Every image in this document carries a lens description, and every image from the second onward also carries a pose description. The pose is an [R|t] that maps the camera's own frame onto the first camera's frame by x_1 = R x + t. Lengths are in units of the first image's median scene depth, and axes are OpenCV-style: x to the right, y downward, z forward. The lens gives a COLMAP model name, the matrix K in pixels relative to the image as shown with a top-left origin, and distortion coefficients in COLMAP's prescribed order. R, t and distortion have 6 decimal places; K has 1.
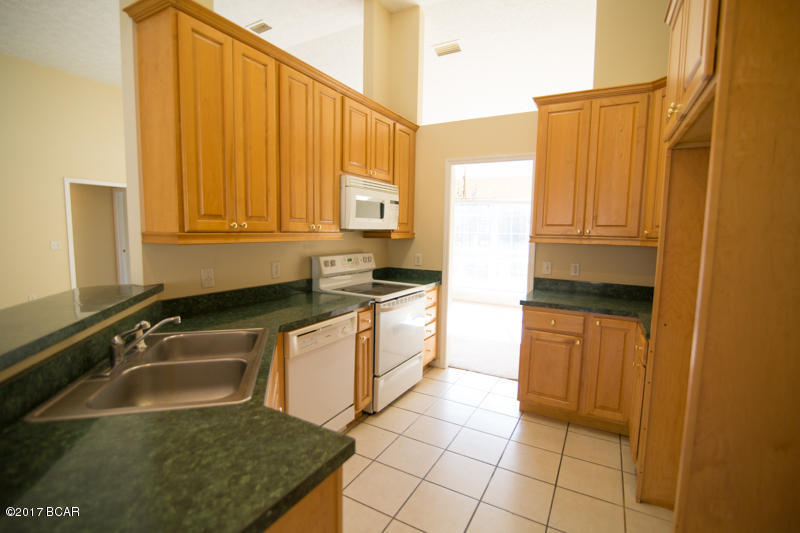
lens RADIAL K [[371.2, 0, 400.6], [0, 371.2, 268.1], [0, 0, 1]] dist [-0.015977, -0.000242]
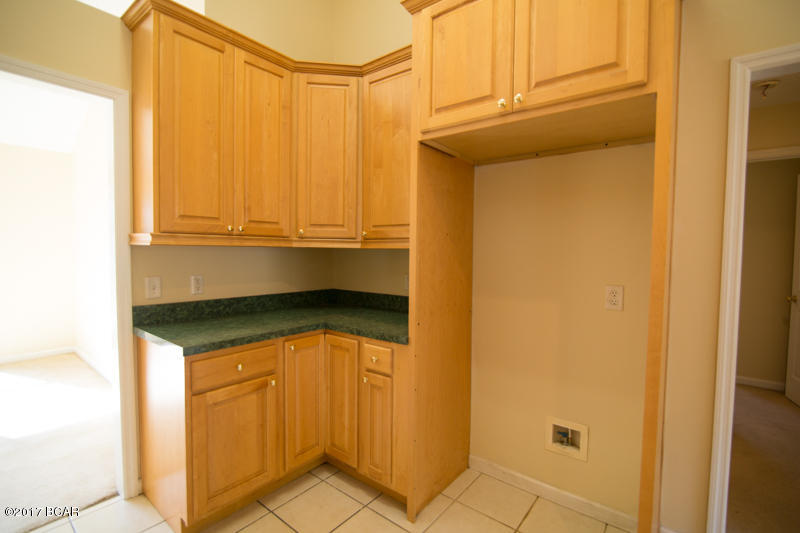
lens RADIAL K [[371.2, 0, 398.6], [0, 371.2, 265.4], [0, 0, 1]] dist [-0.015977, -0.000242]
pose [[0.162094, -0.060872, 0.984896, -0.161983], [0.089132, 0.994919, 0.046822, -0.034673], [-0.982742, 0.080196, 0.166696, 0.590477]]
